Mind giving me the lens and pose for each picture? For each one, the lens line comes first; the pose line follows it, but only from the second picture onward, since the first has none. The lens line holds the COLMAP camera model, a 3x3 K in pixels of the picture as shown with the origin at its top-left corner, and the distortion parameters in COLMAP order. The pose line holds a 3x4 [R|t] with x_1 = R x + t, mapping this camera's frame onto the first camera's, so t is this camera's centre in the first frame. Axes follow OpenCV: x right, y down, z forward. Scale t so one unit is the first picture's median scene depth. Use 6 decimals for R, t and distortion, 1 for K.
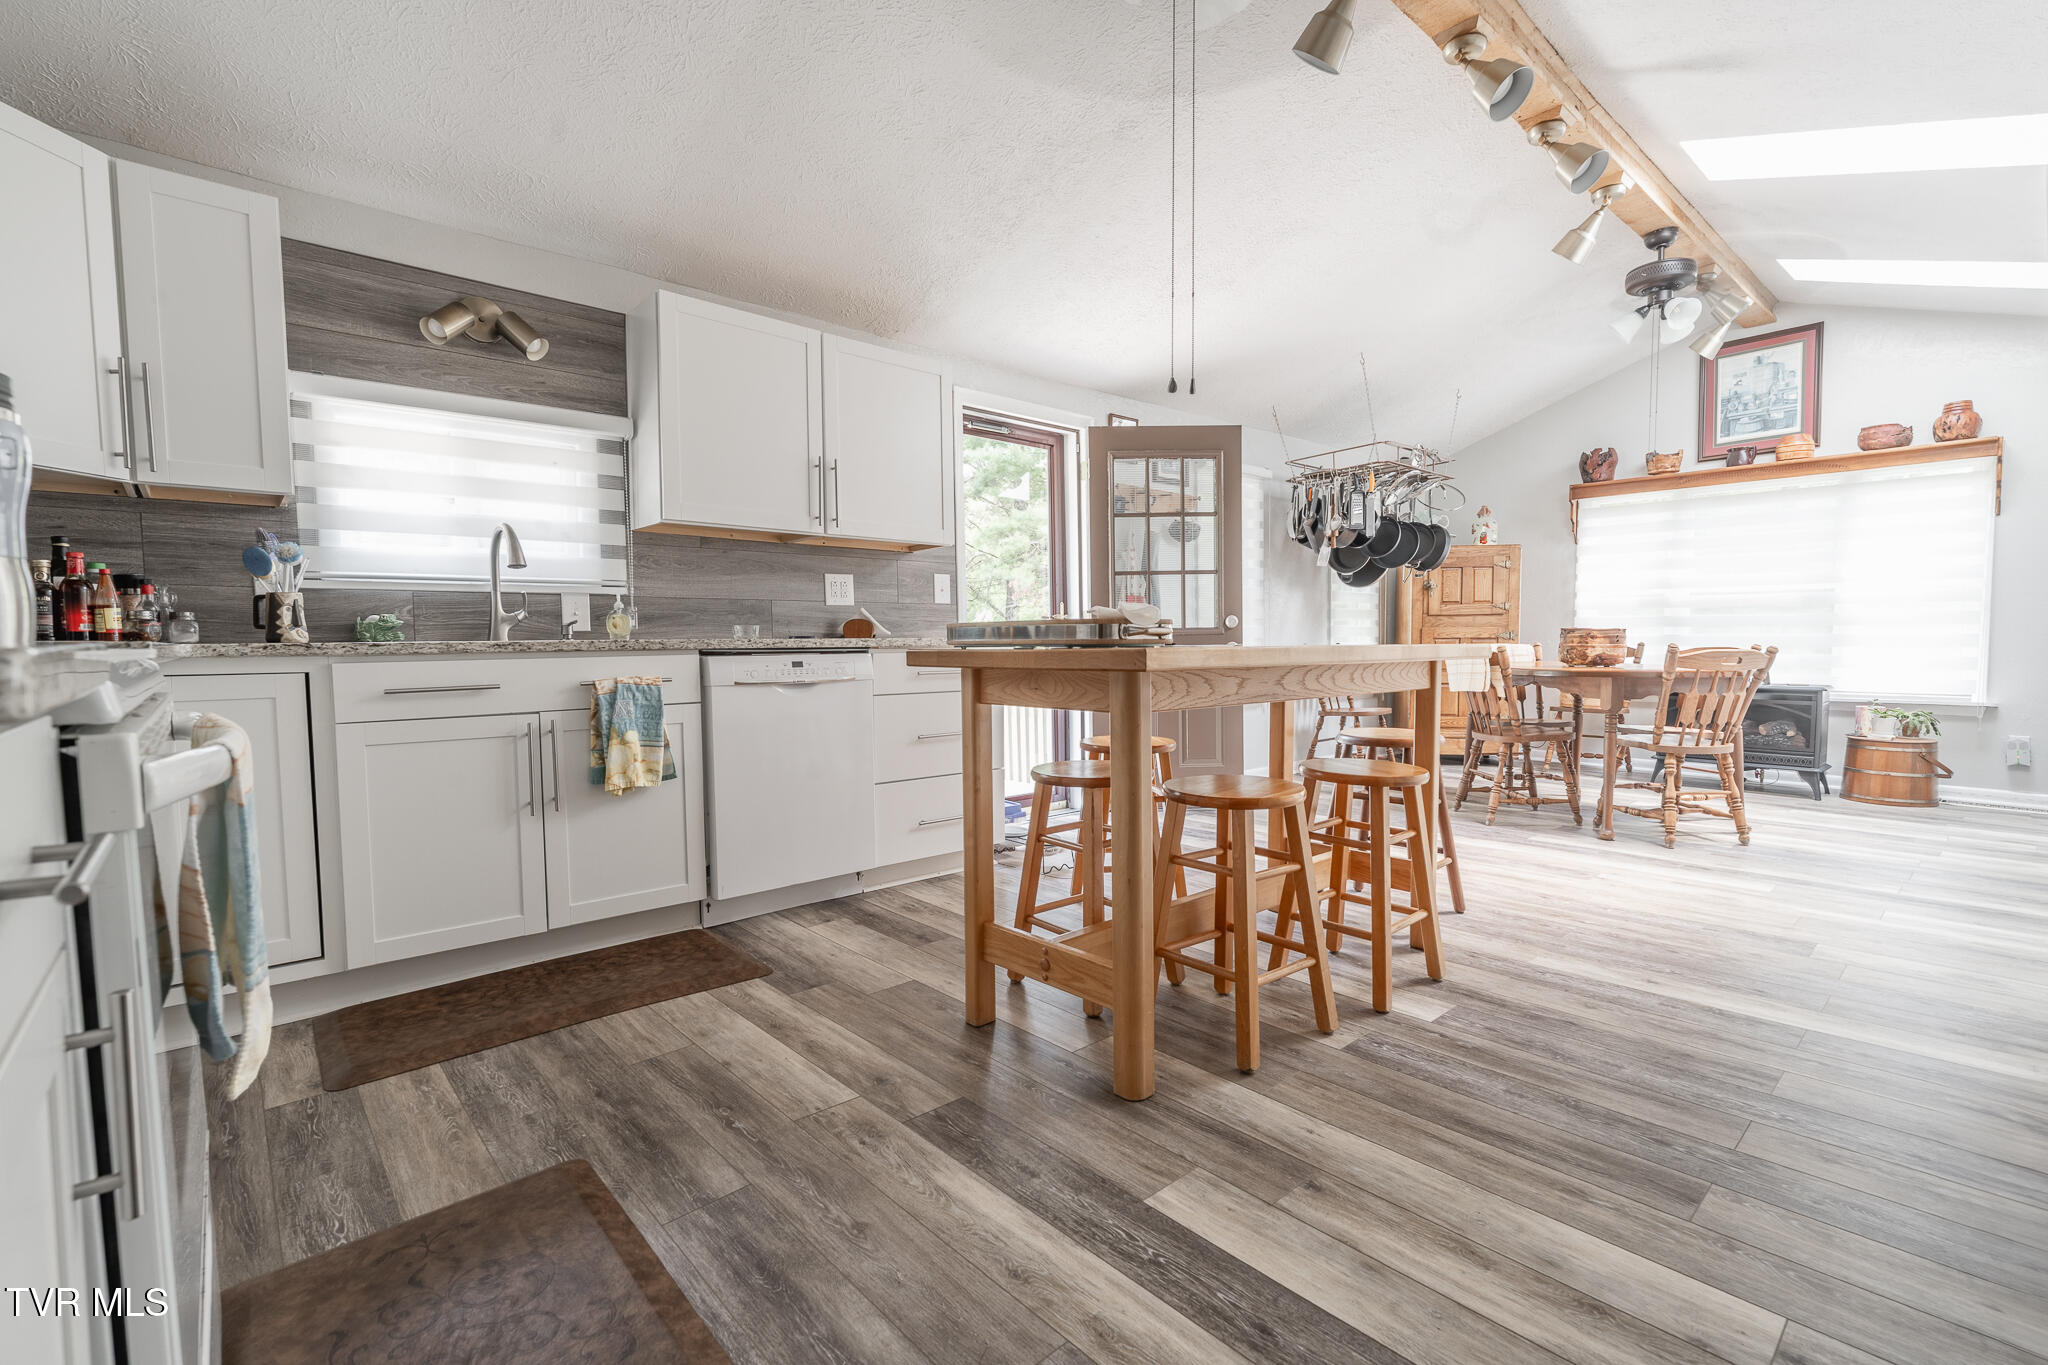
lens RADIAL K [[914.8, 0, 1024.0], [0, 914.8, 682.5], [0, 0, 1]] dist [-0.000089, -0.000027]
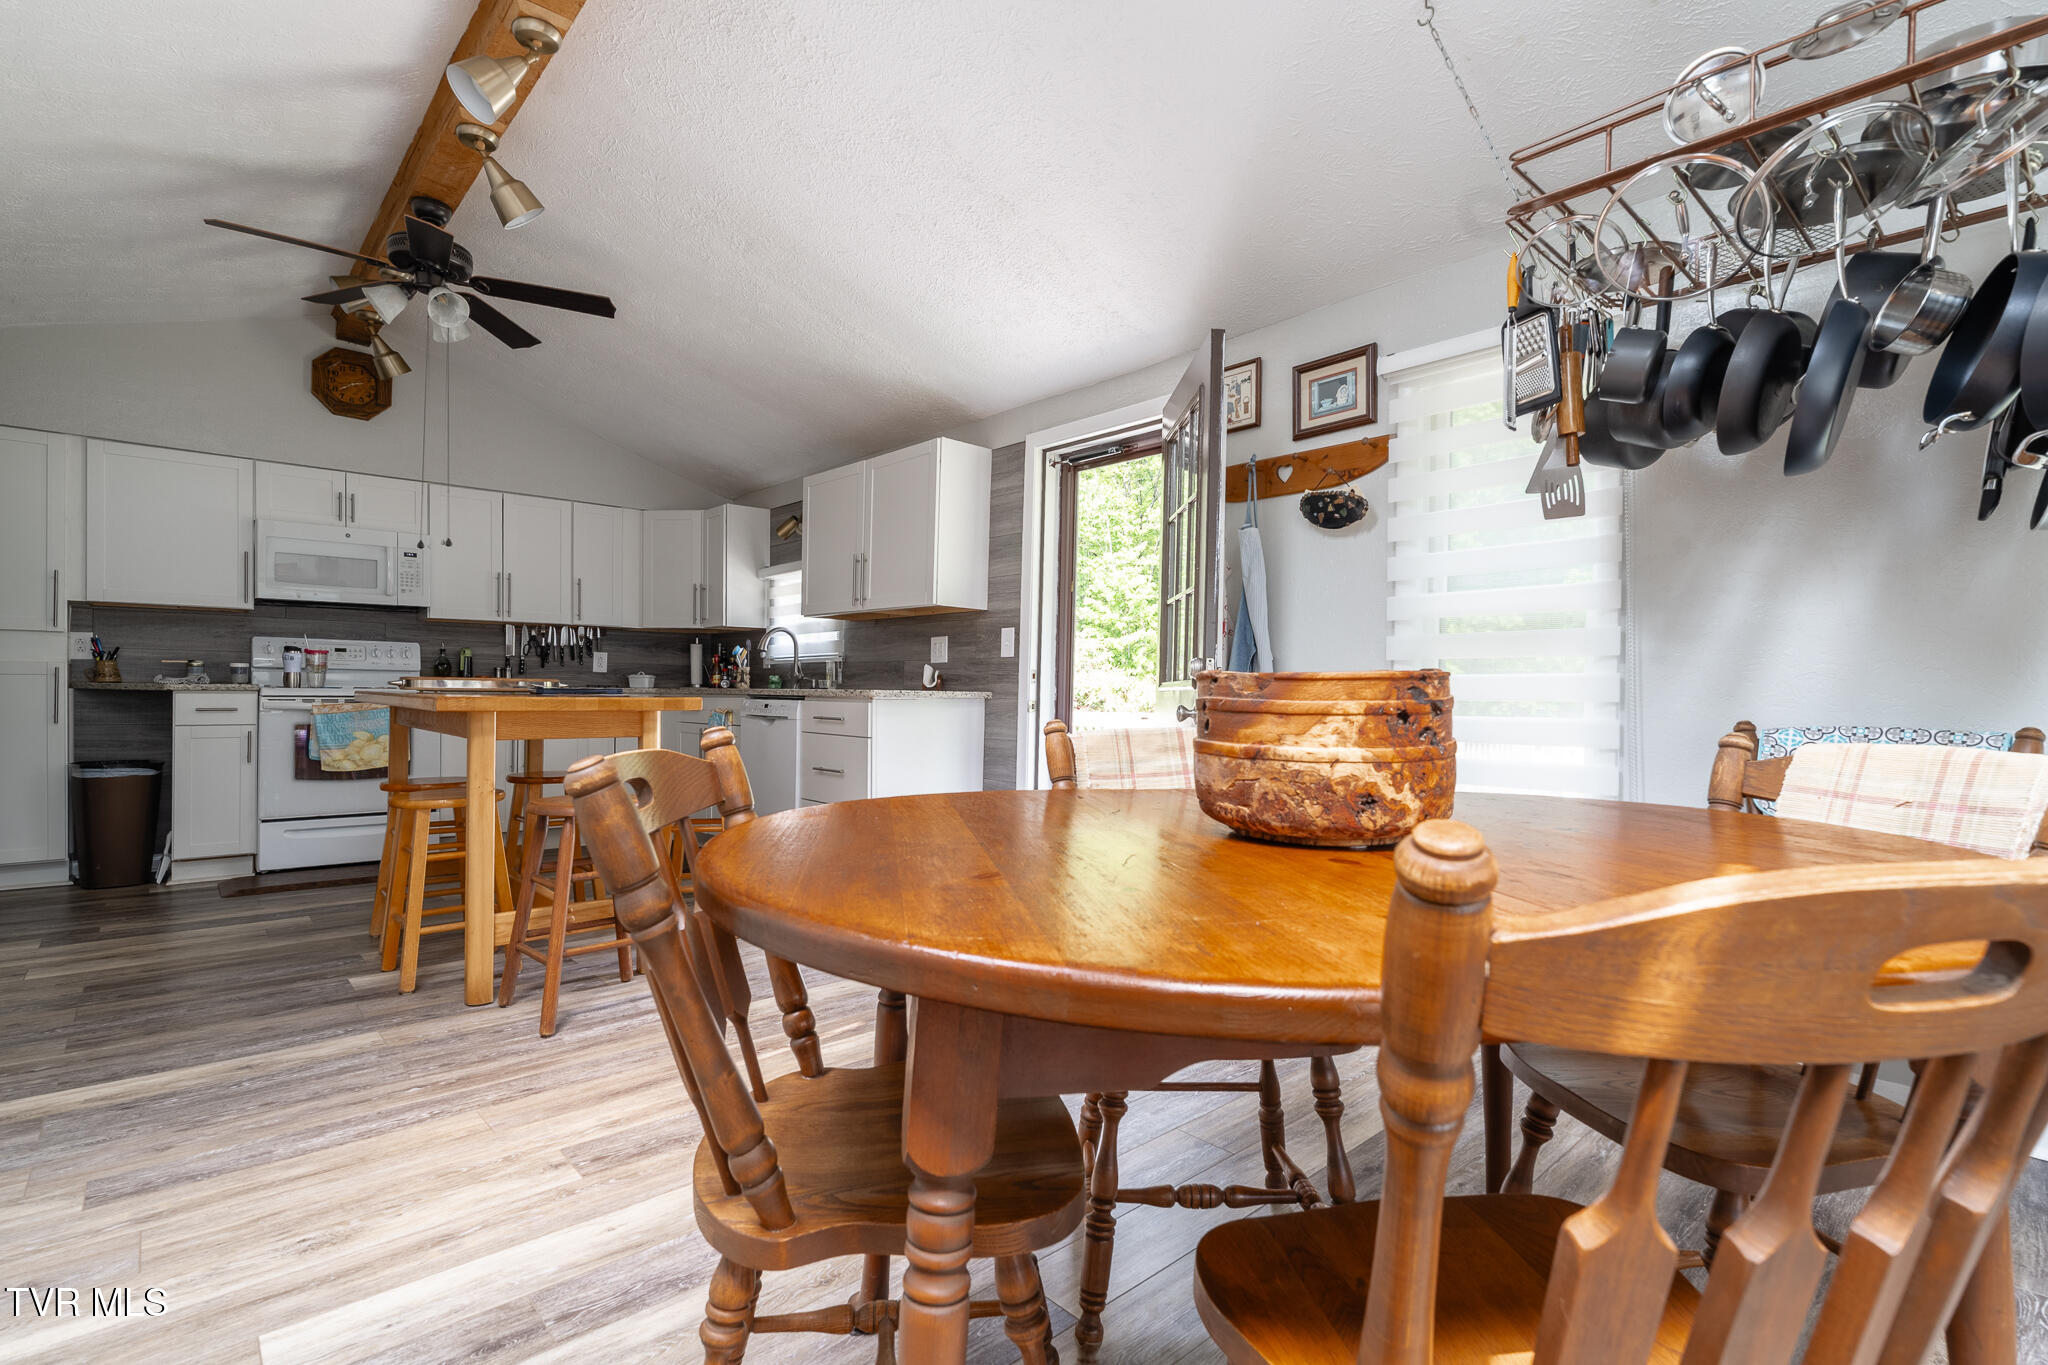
lens RADIAL K [[947.8, 0, 1024.0], [0, 947.8, 682.5], [0, 0, 1]] dist [0.001878, 0.000027]
pose [[0.006404, -0.001044, -0.999979, 1.442676], [-0.060288, 0.998180, -0.001428, -0.087943], [0.998160, 0.060296, 0.006330, 1.537898]]
